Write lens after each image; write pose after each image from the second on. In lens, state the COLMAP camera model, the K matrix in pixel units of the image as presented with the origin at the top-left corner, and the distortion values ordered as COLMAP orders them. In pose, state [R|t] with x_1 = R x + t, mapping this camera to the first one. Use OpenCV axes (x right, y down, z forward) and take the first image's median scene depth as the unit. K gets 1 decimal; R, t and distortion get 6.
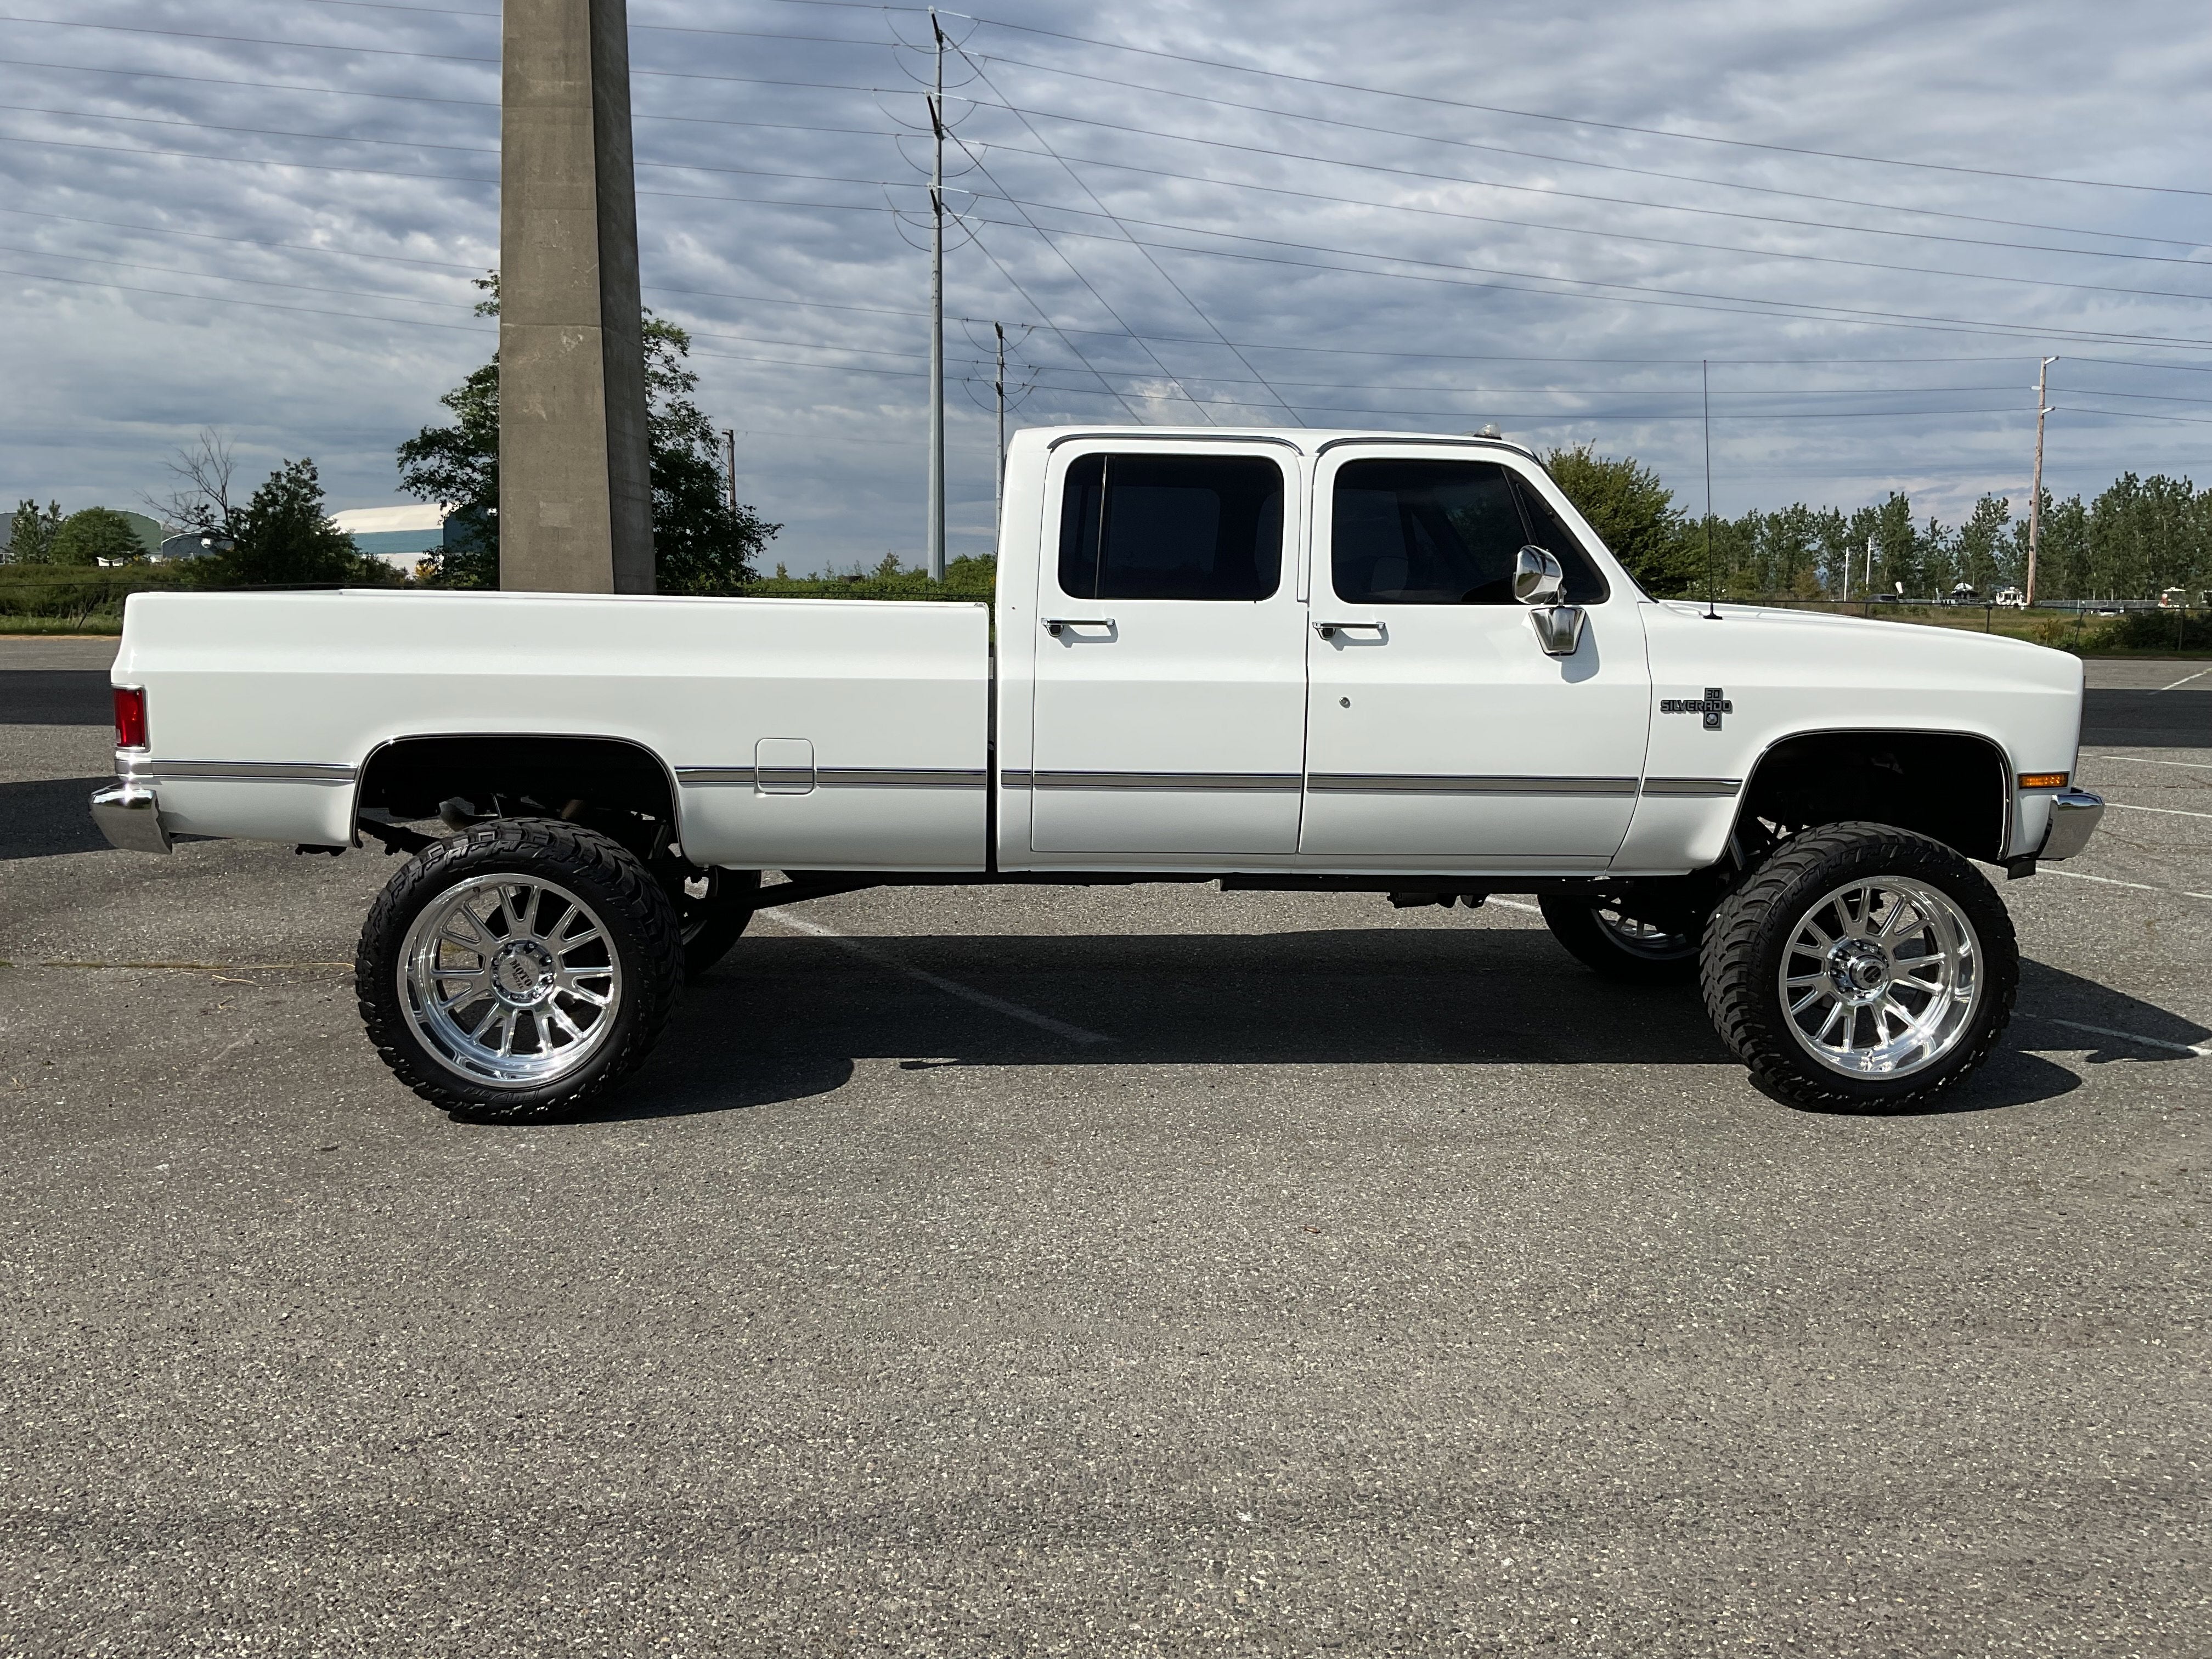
lens RADIAL K [[1861.8, 0, 1124.6], [0, 1861.8, 825.8], [0, 0, 1]] dist [0.051384, -0.108522]
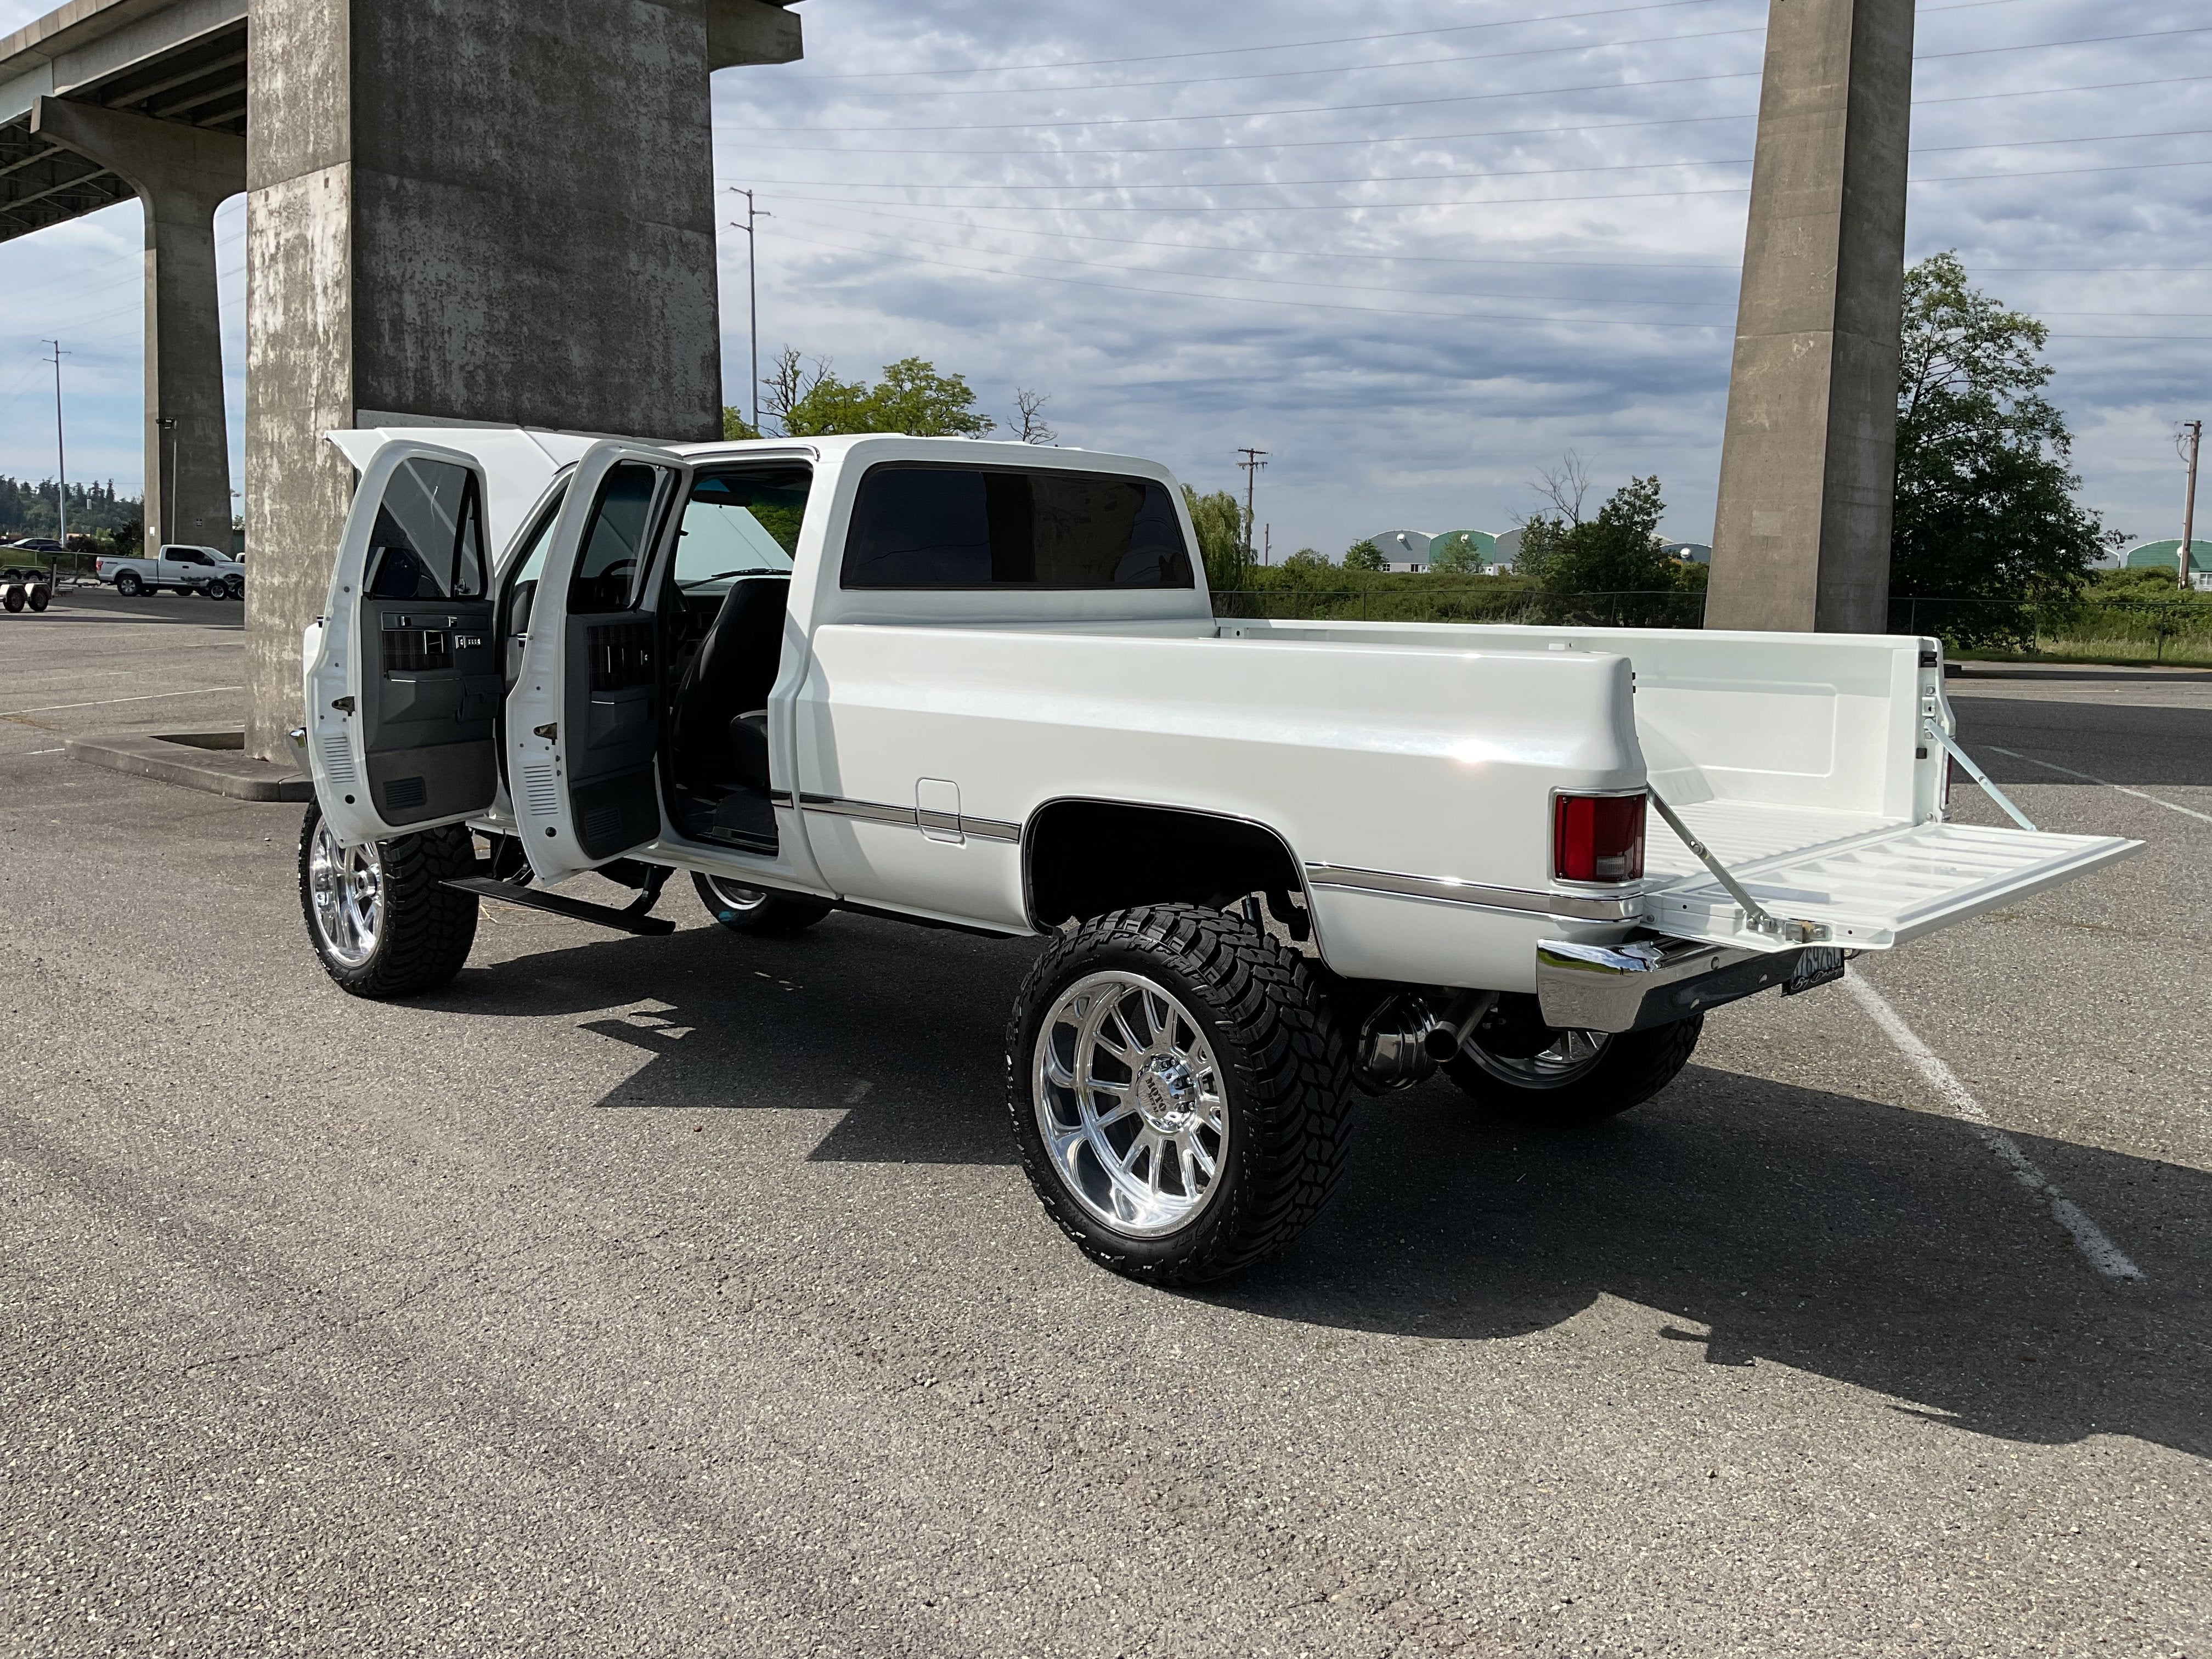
lens RADIAL K [[1861.8, 0, 1109.9], [0, 1861.8, 832.3], [0, 0, 1]] dist [0.051384, -0.108522]
pose [[0.712360, 0.099019, -0.694794, 0.158810], [-0.099795, 0.994229, 0.039375, -0.006841], [0.694683, 0.041288, 0.718130, 0.044898]]
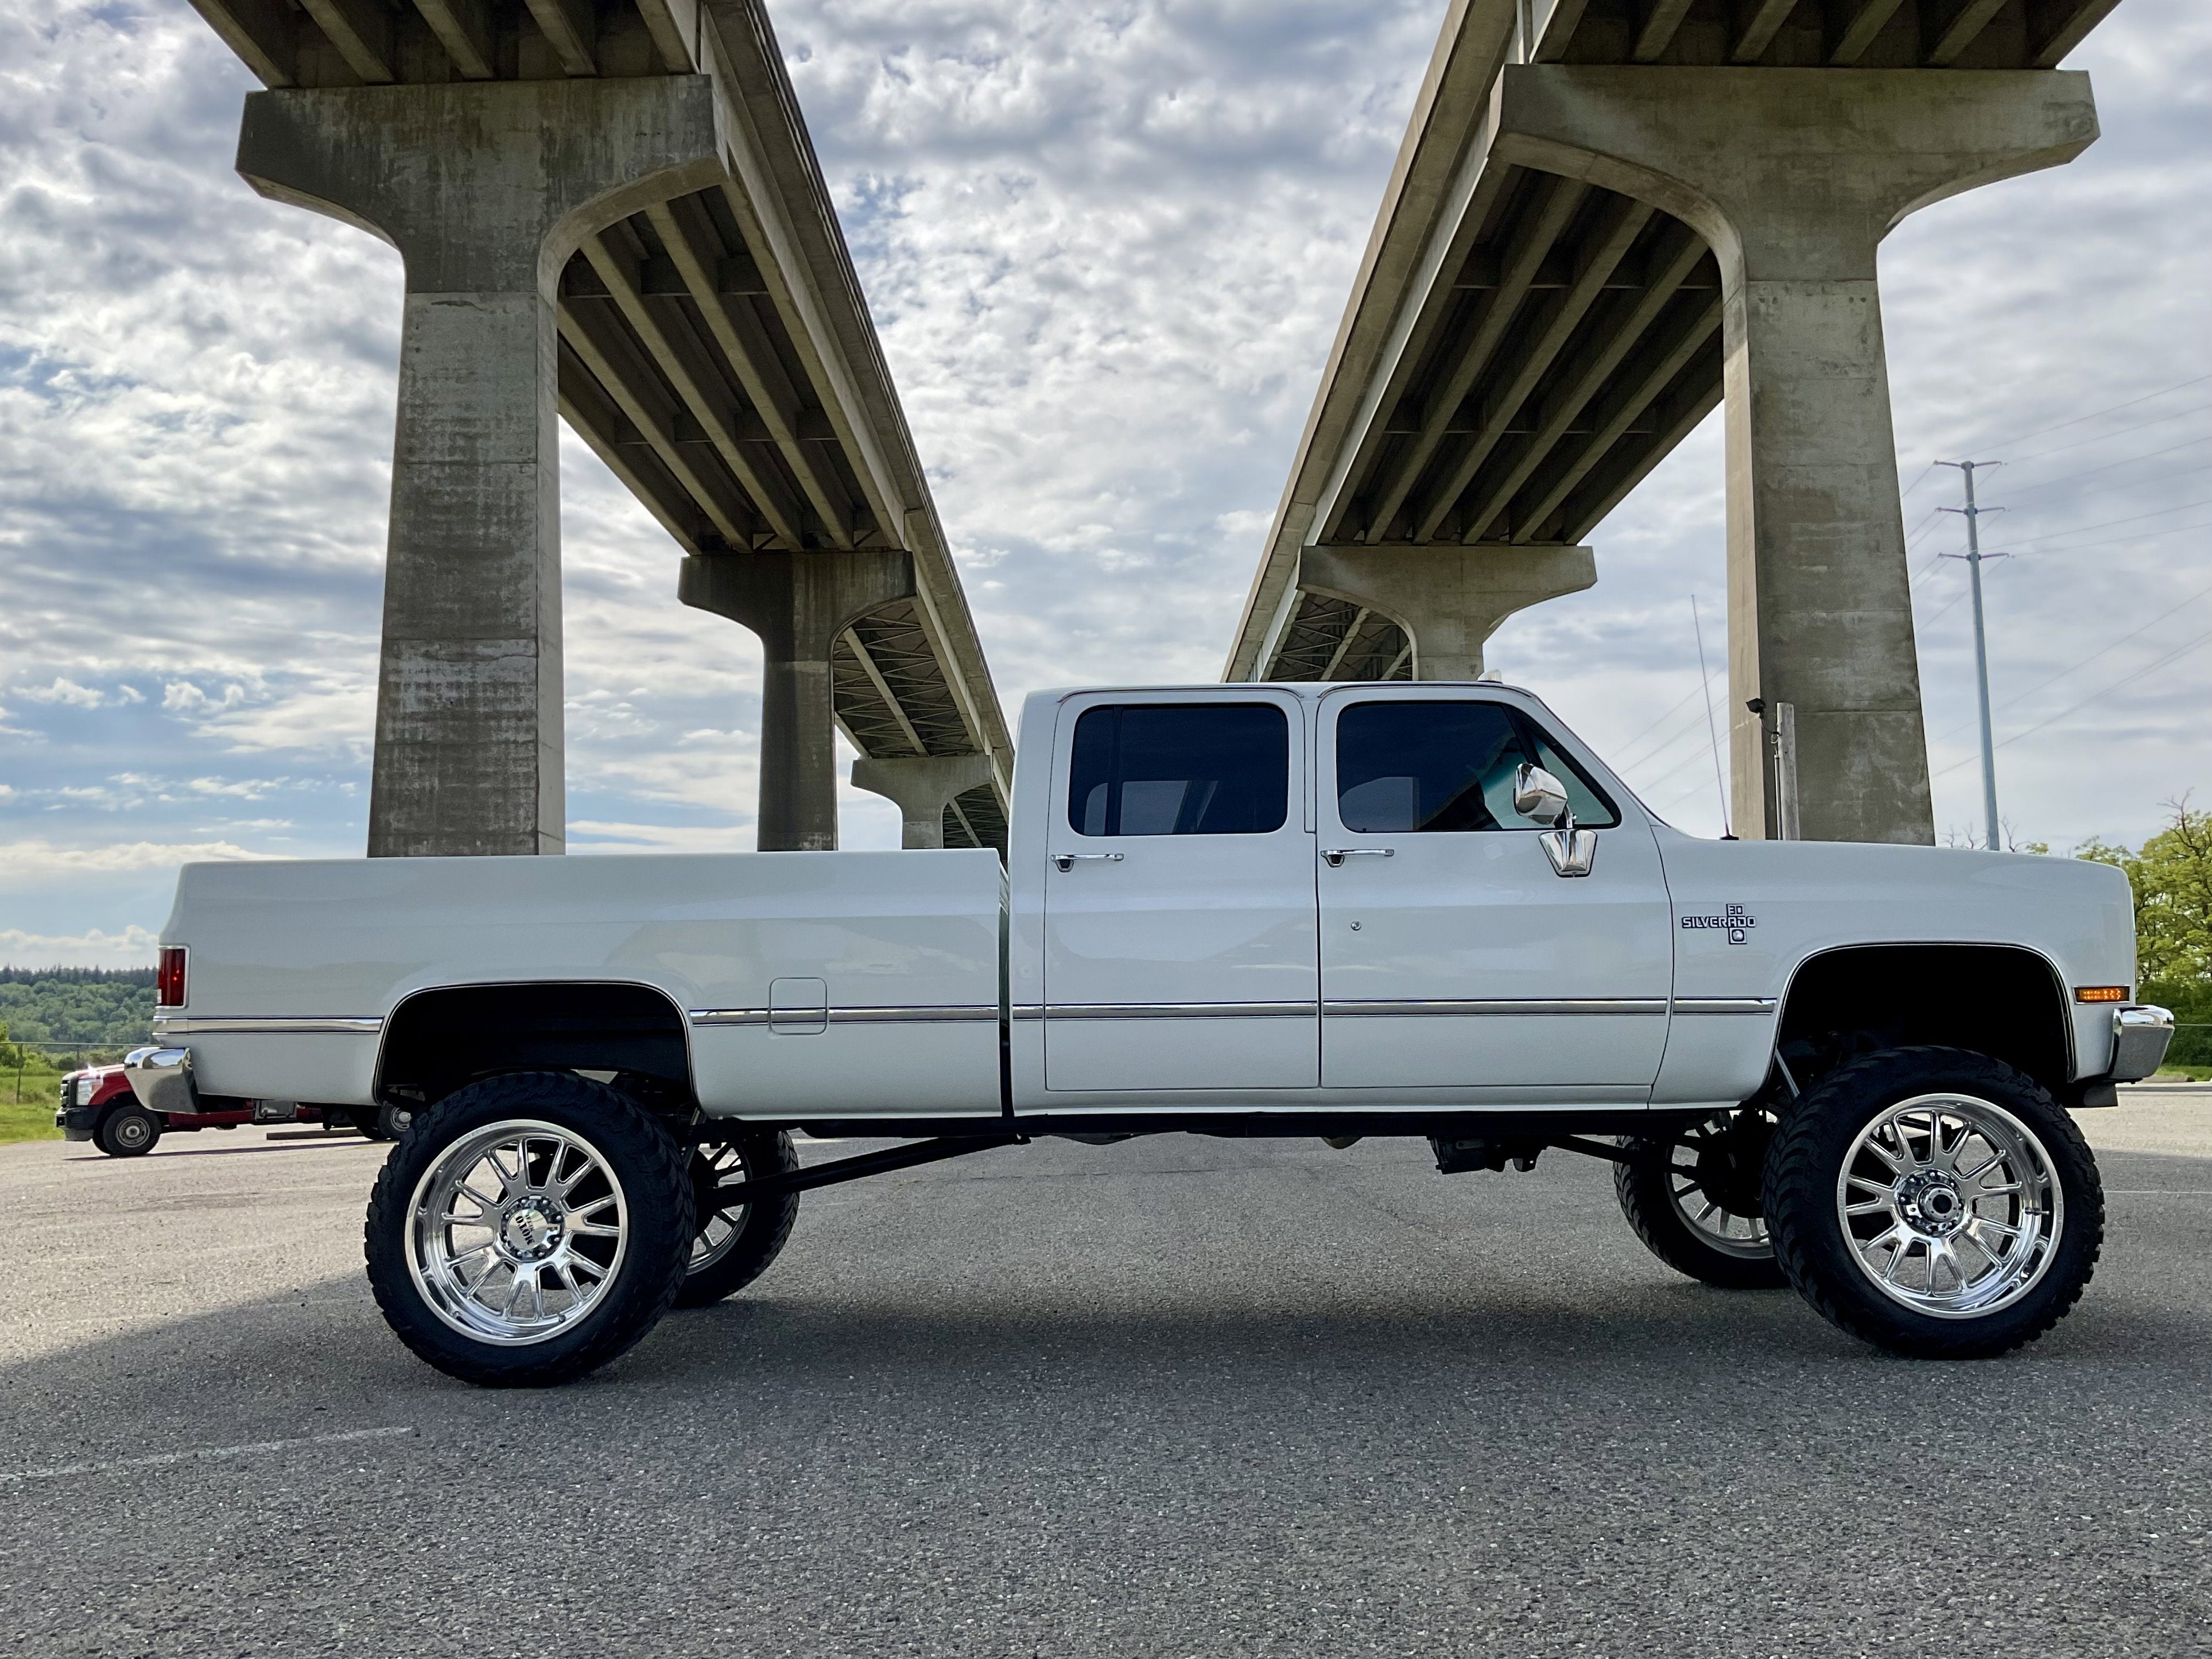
lens RADIAL K [[1839.2, 0, 1163.2], [0, 1839.2, 894.0], [0, 0, 1]] dist [0.039649, -0.104666]
pose [[-0.009773, -0.098800, -0.995059, -0.405143], [-0.094582, 0.990737, -0.097442, -0.072214], [0.995469, 0.093162, -0.019027, 0.667491]]
